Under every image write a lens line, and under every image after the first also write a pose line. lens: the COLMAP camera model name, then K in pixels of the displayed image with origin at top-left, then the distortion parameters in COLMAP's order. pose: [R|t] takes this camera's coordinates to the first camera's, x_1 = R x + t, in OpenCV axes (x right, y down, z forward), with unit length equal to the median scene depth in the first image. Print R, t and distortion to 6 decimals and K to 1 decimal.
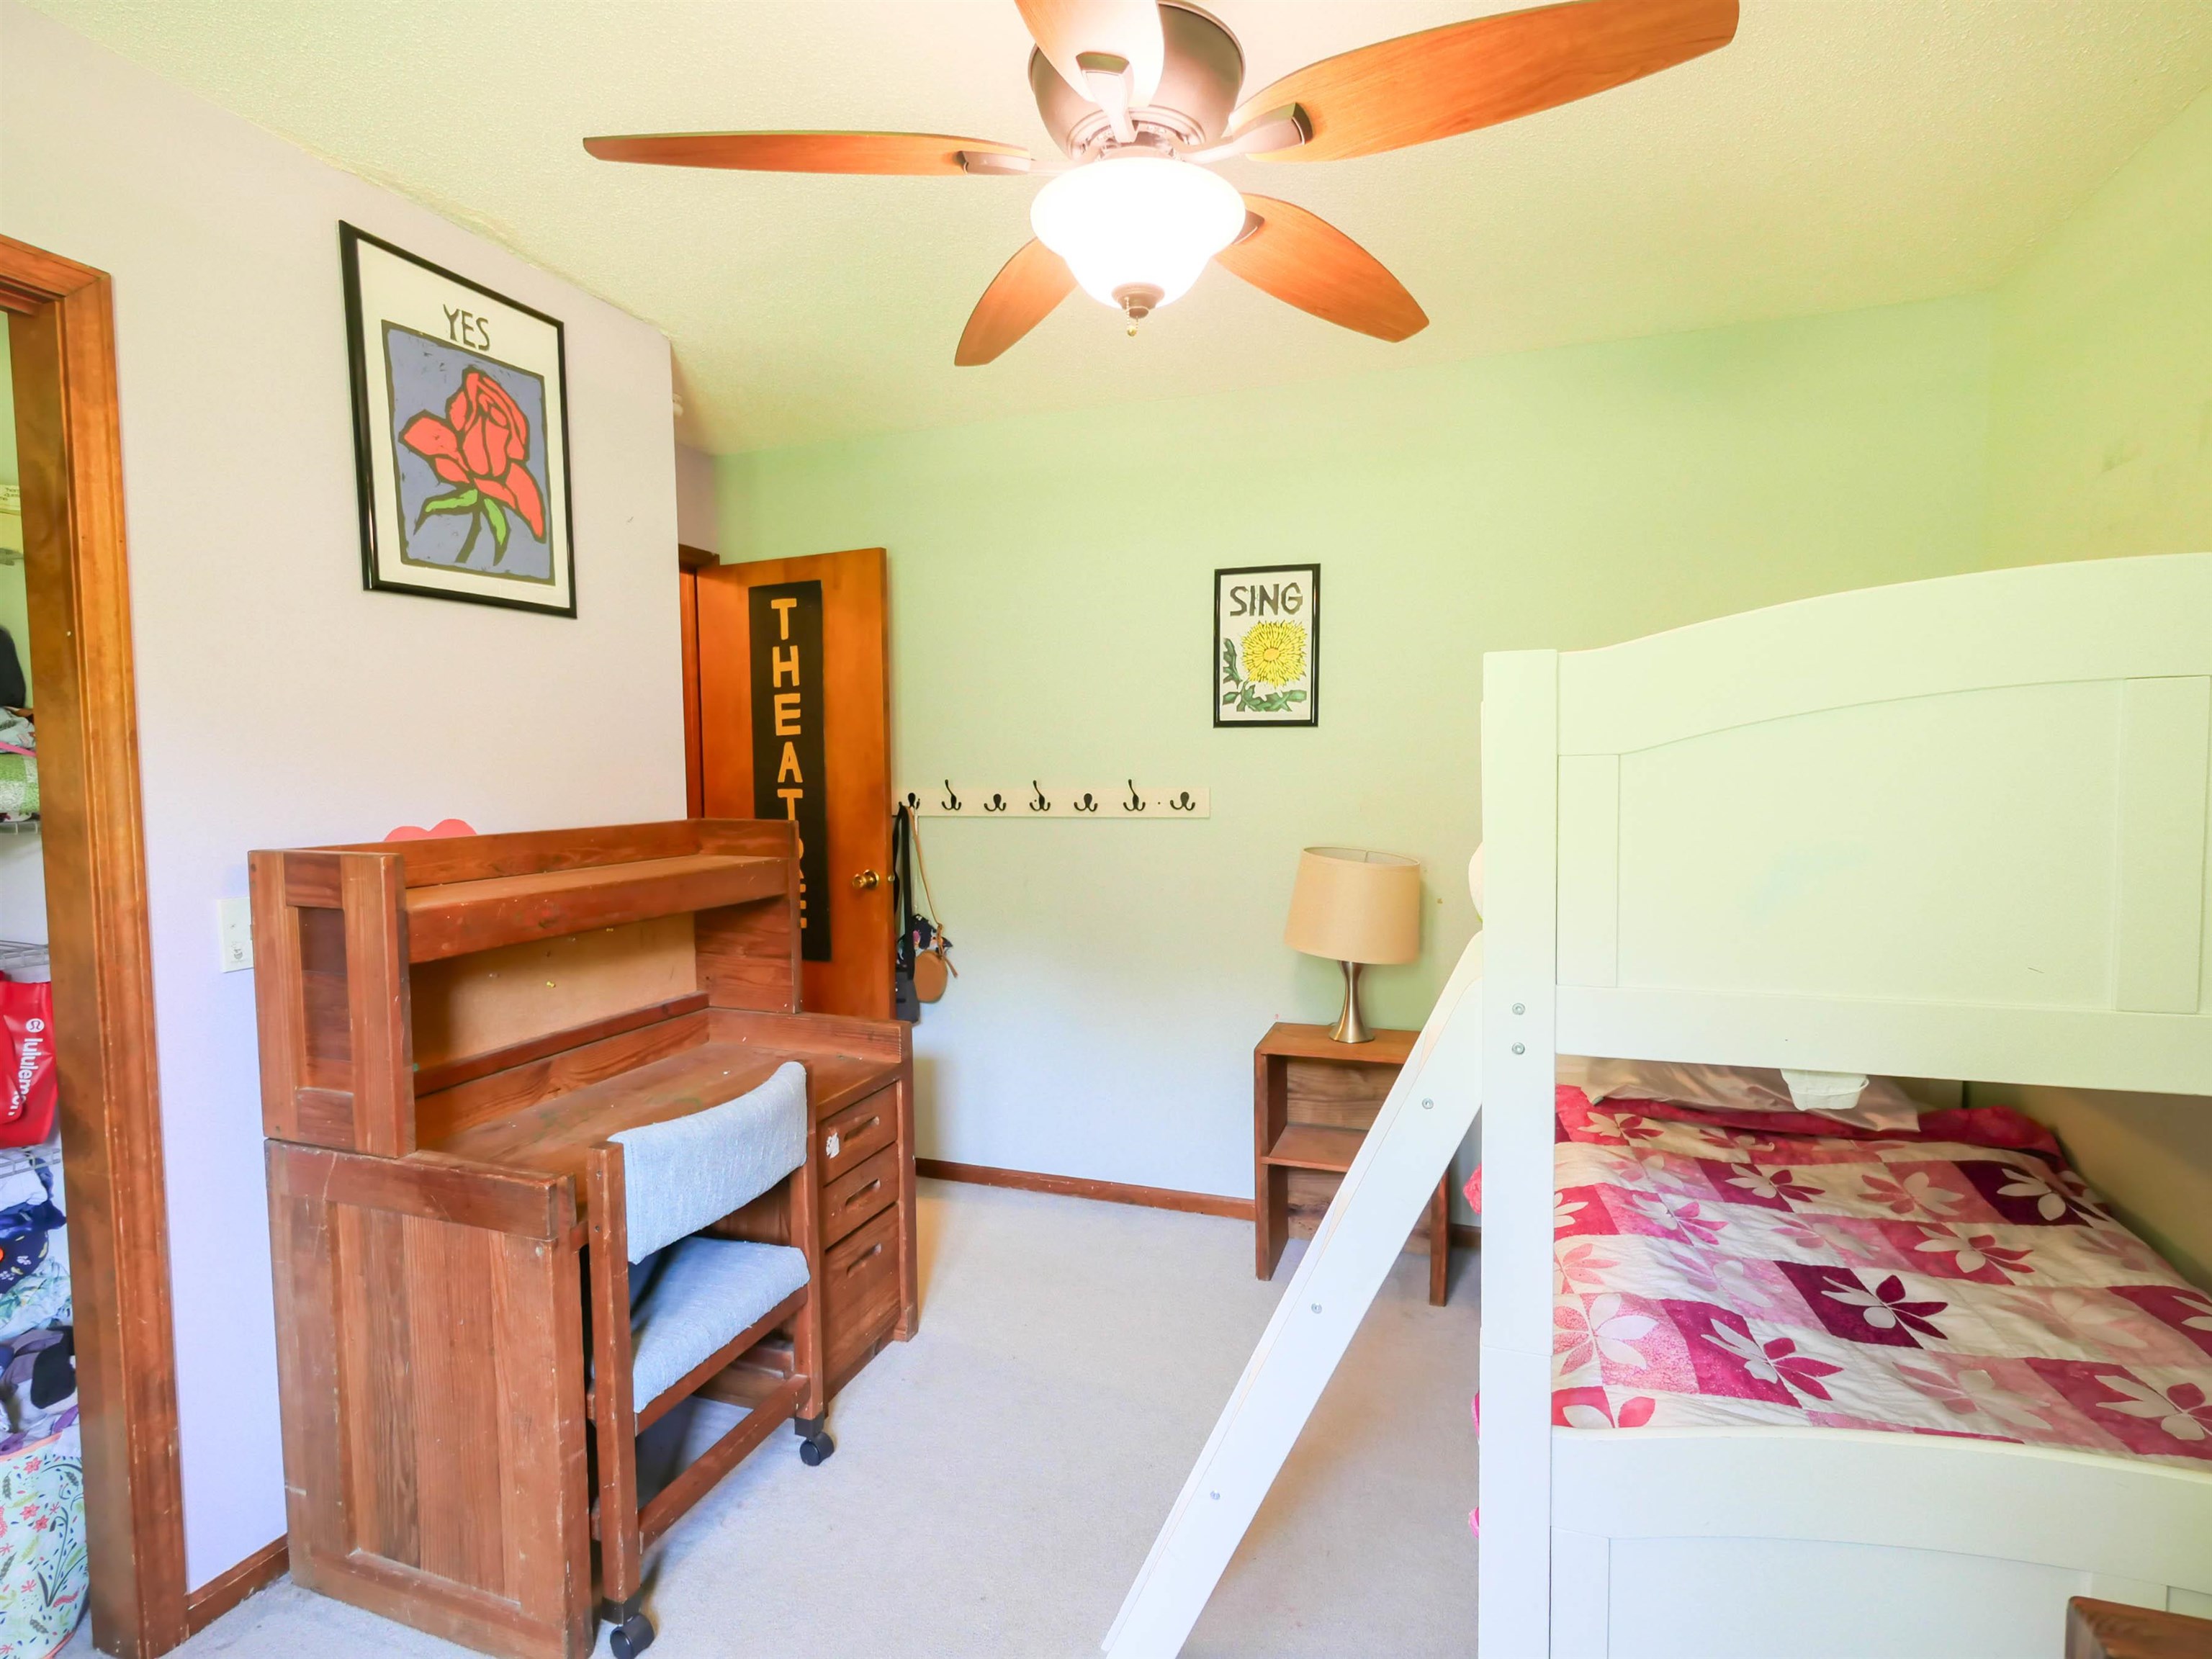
lens RADIAL K [[1067.8, 0, 1112.4], [0, 1067.8, 837.6], [0, 0, 1]] dist [0.003322, -0.001824]
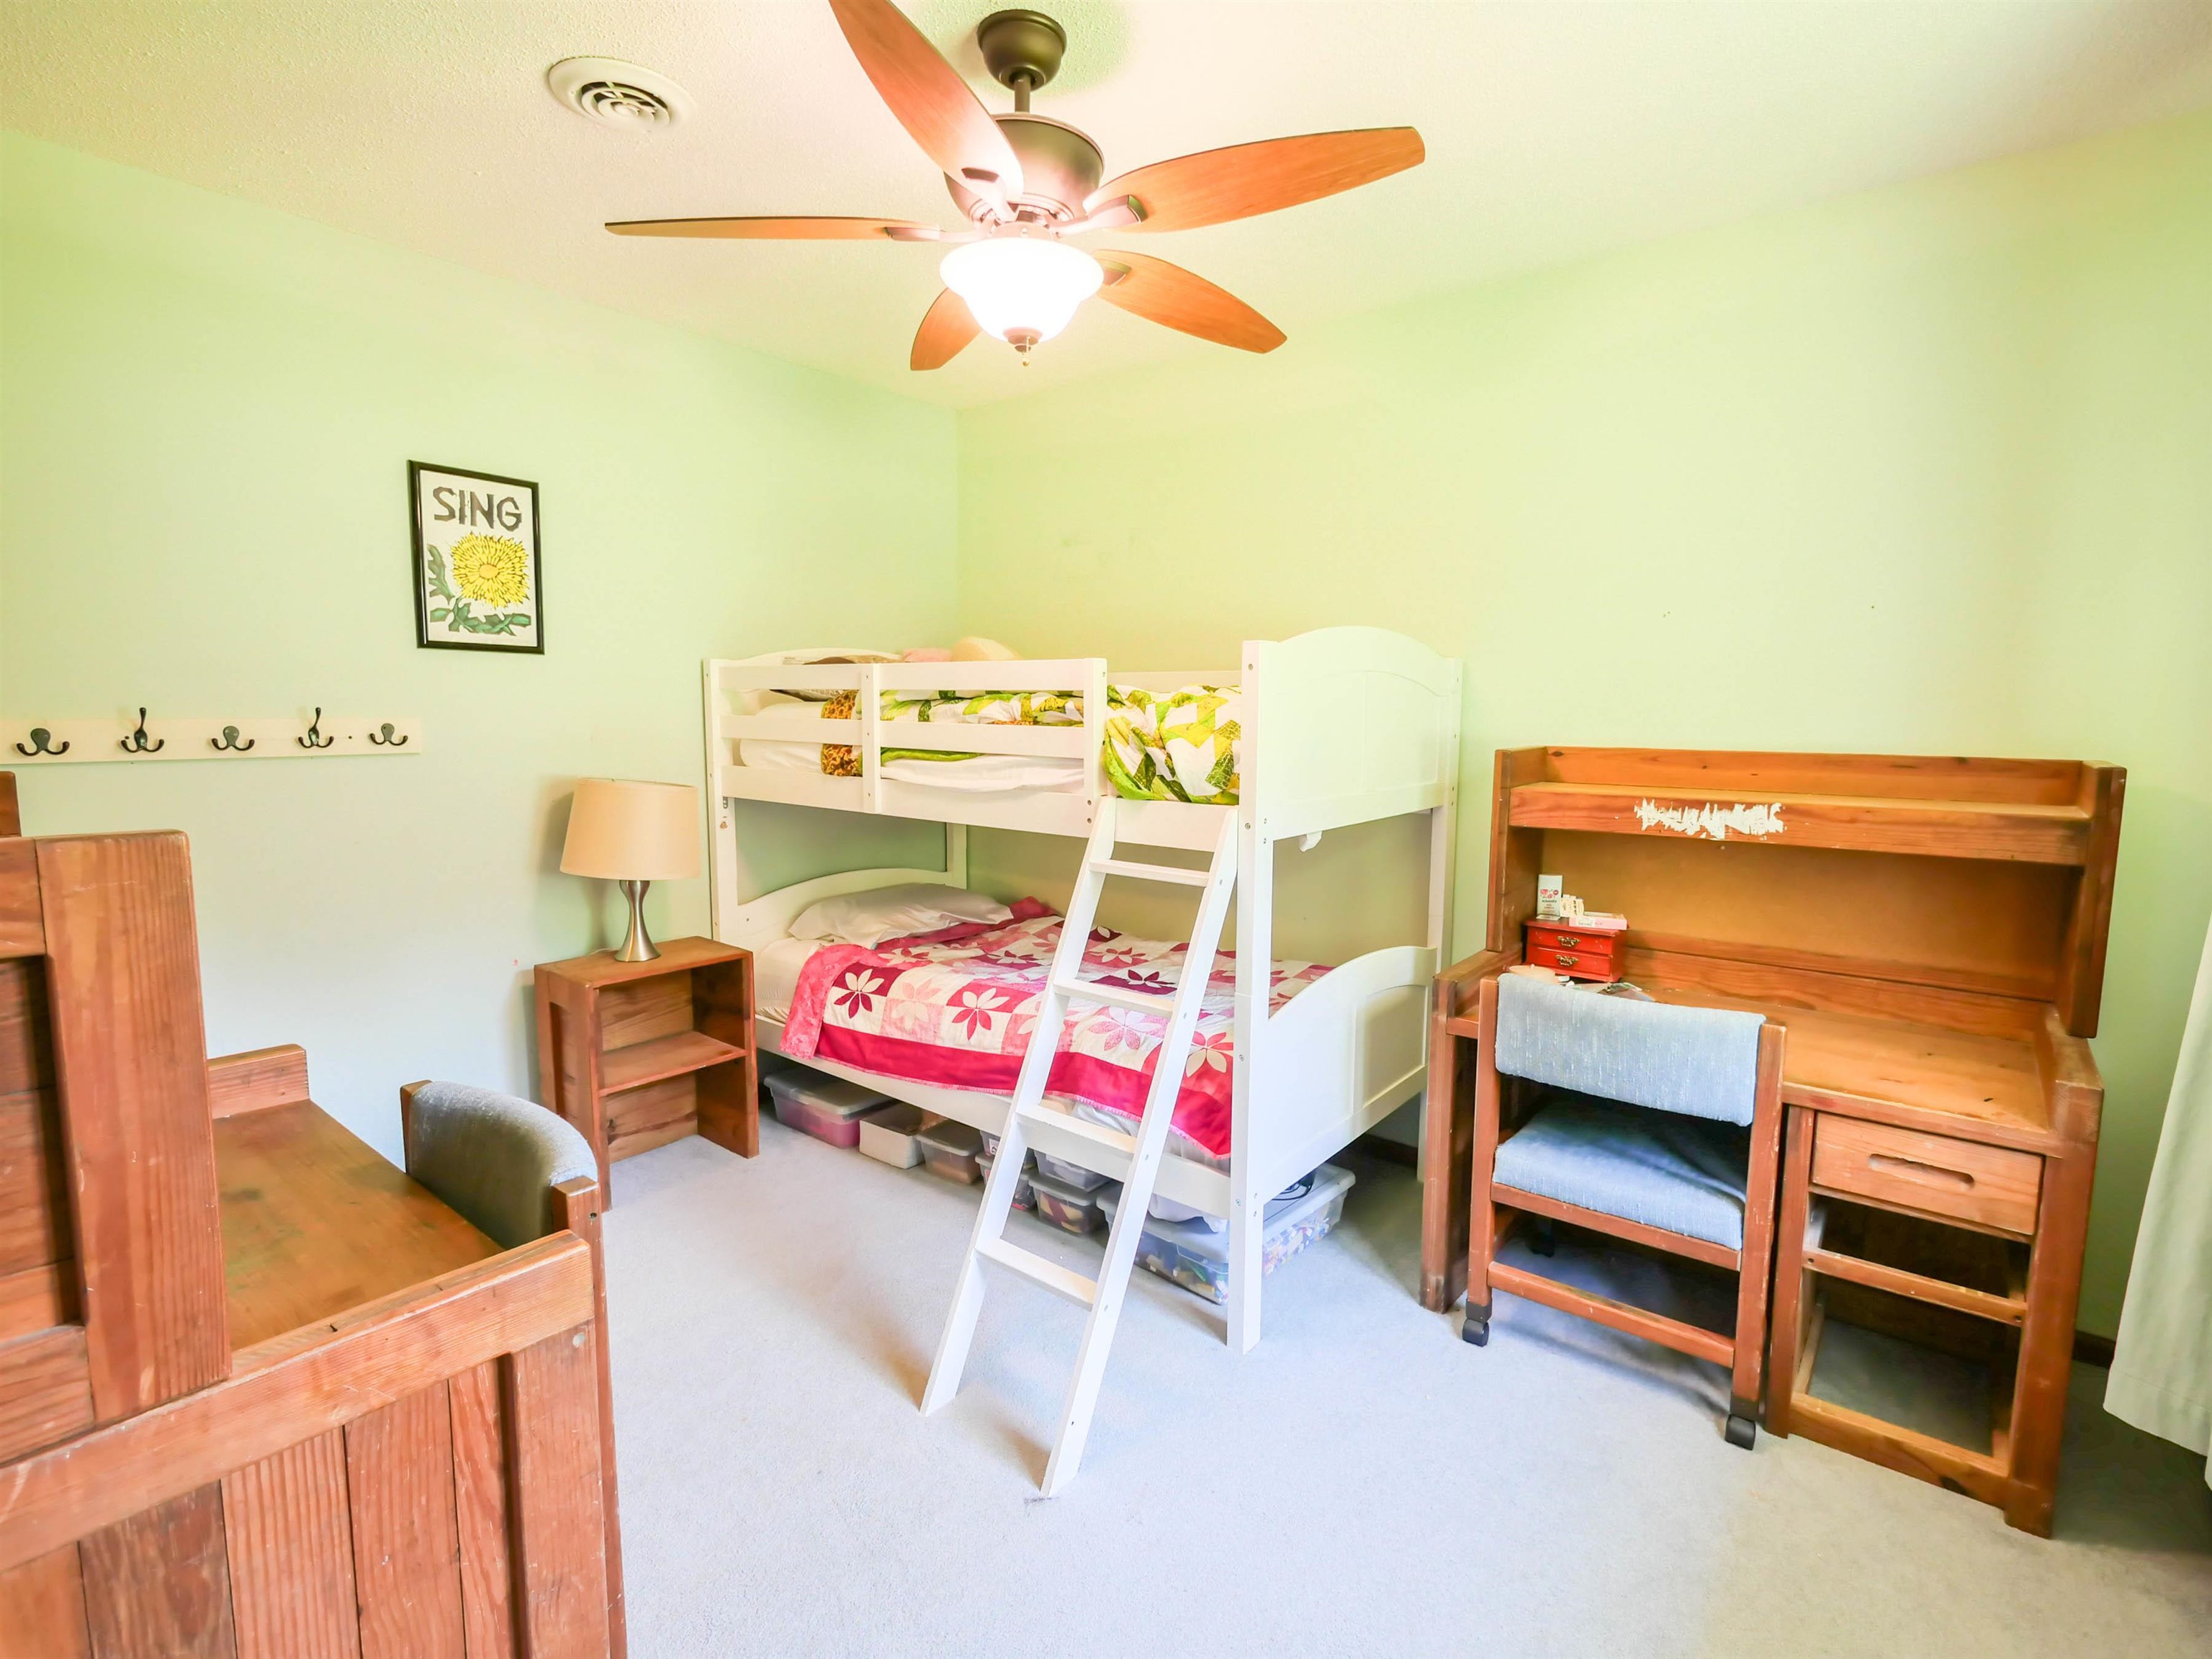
lens RADIAL K [[1067.8, 0, 1106.6], [0, 1067.8, 824.0], [0, 0, 1]] dist [0.003322, -0.001824]
pose [[0.339314, -0.094442, 0.935920, -0.547292], [0.049359, 0.995364, 0.082546, -0.005942], [-0.939377, 0.018187, 0.342403, 0.195320]]
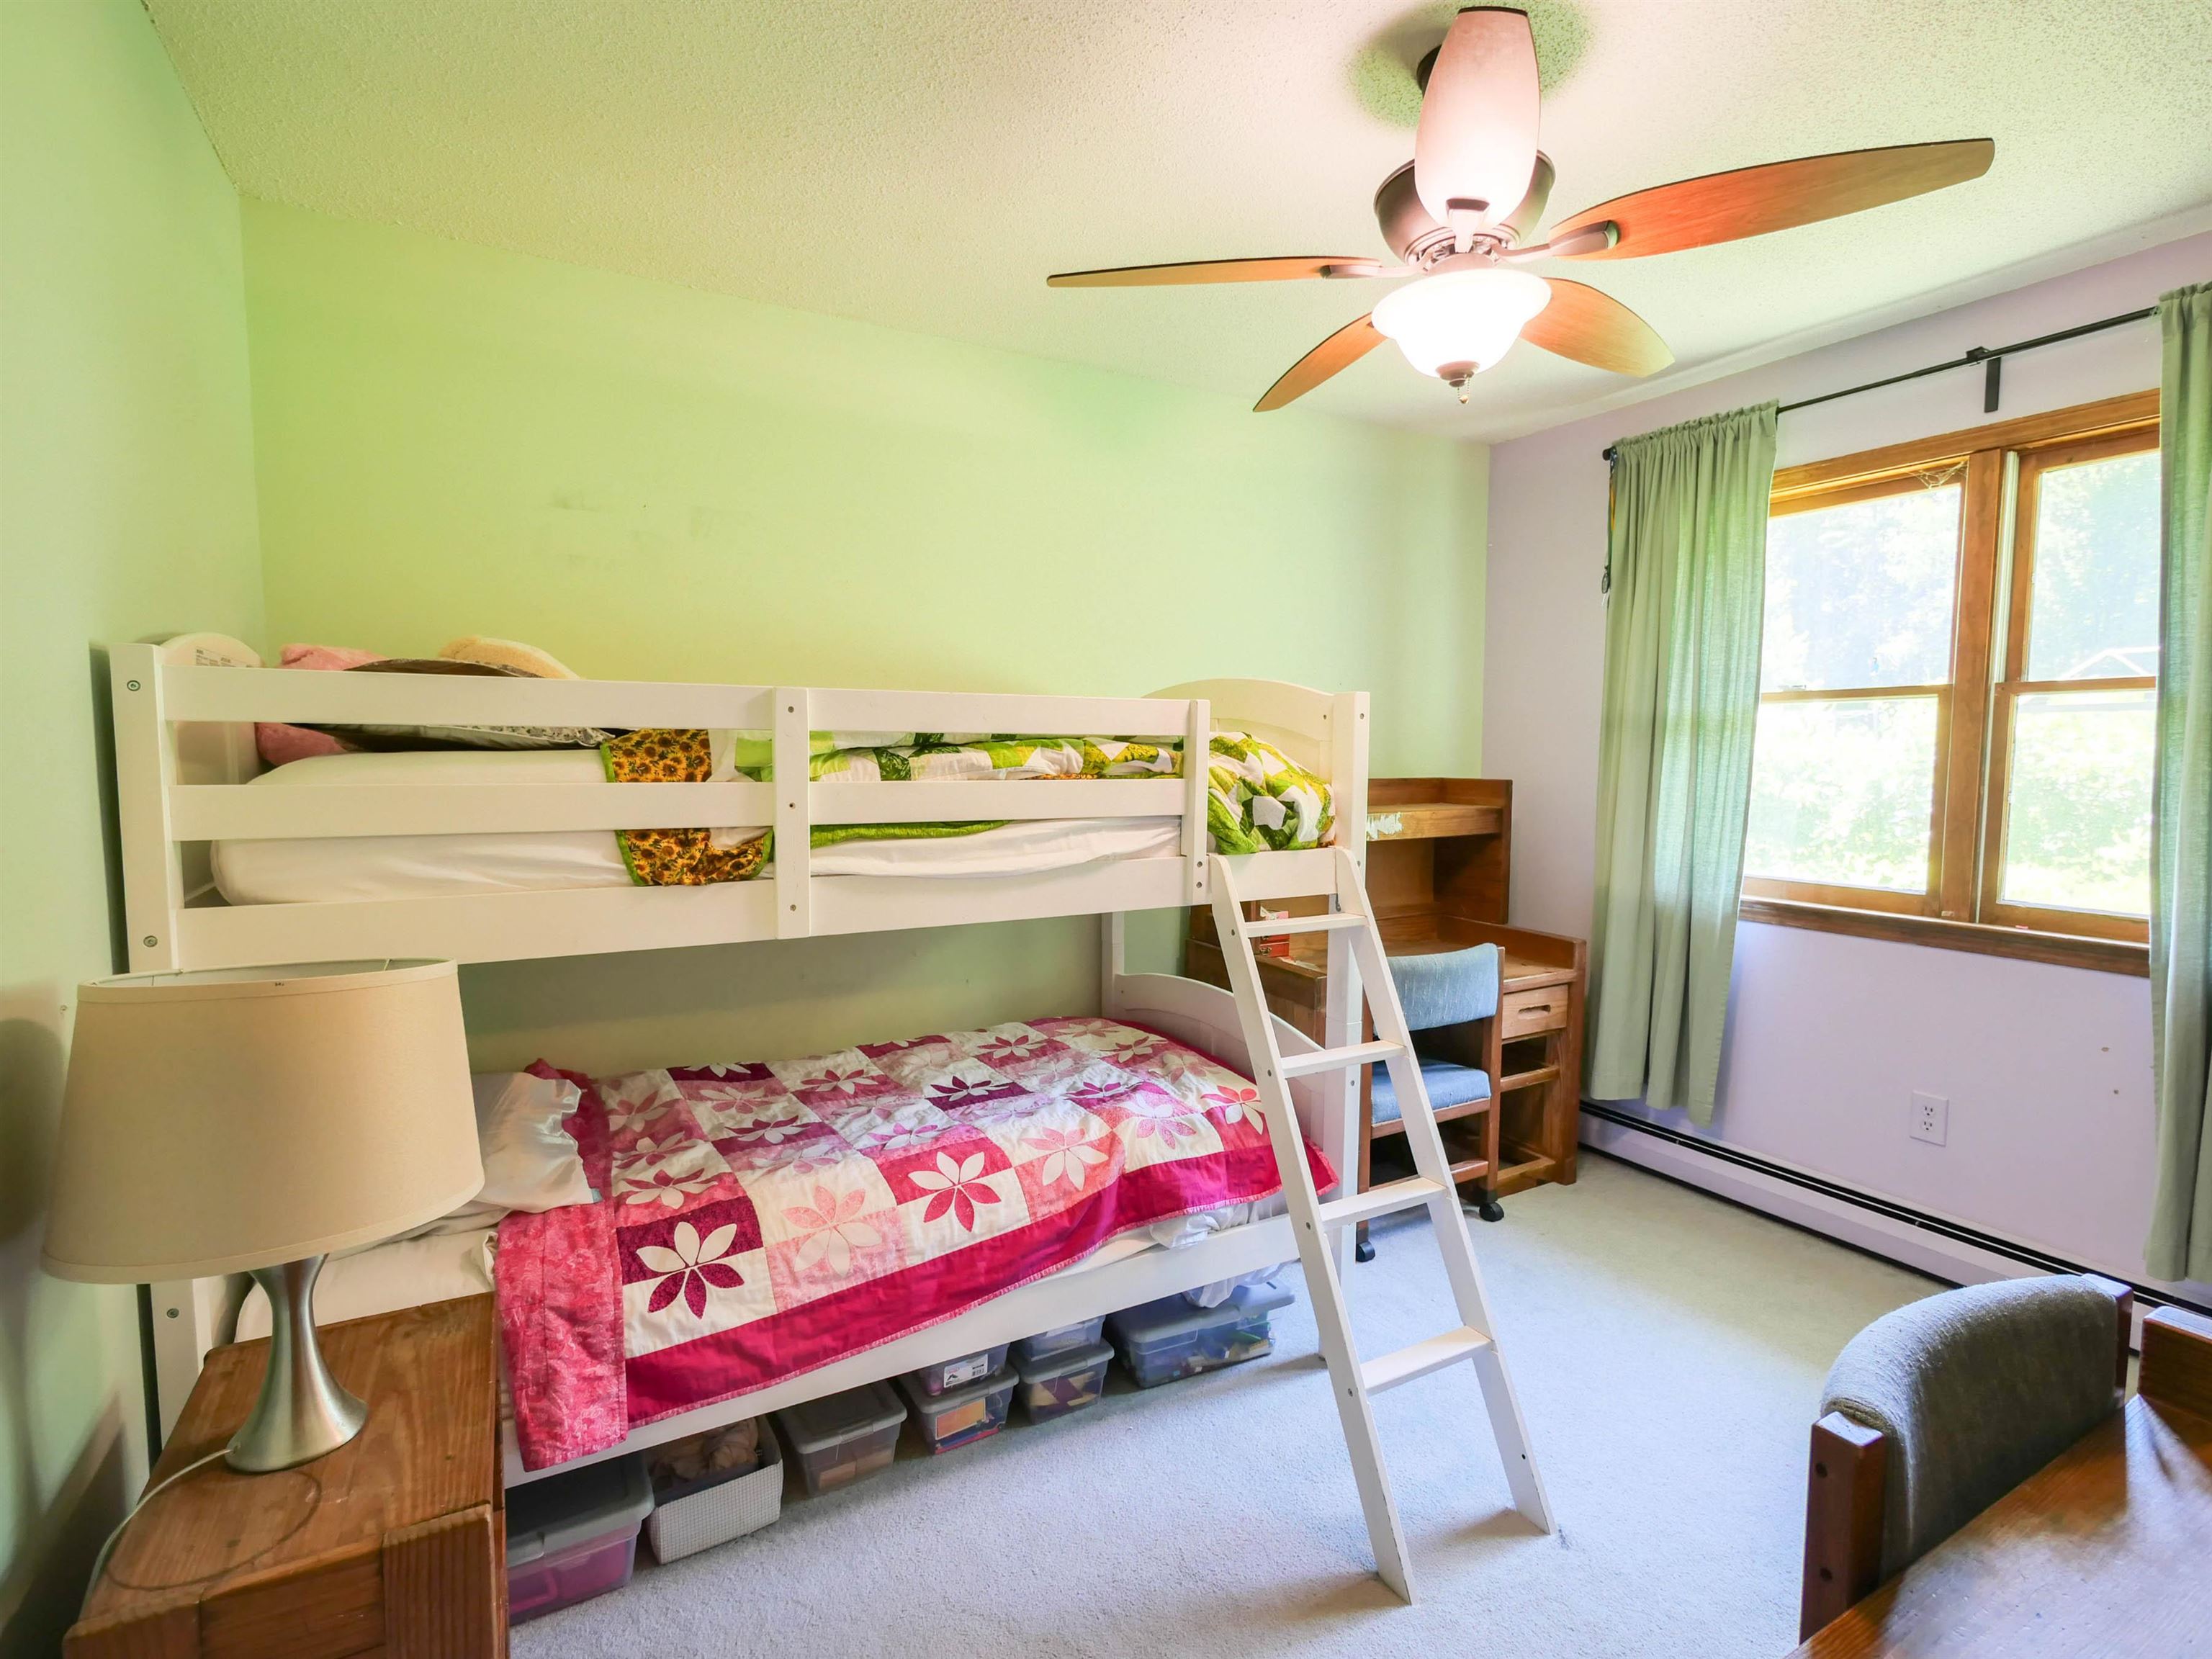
lens RADIAL K [[1067.8, 0, 1111.0], [0, 1067.8, 822.7], [0, 0, 1]] dist [0.003322, -0.001824]
pose [[-0.750848, -0.041754, 0.659154, -0.231643], [0.044149, 0.992595, 0.113166, -0.062429], [-0.658998, 0.114071, -0.743444, 0.995970]]
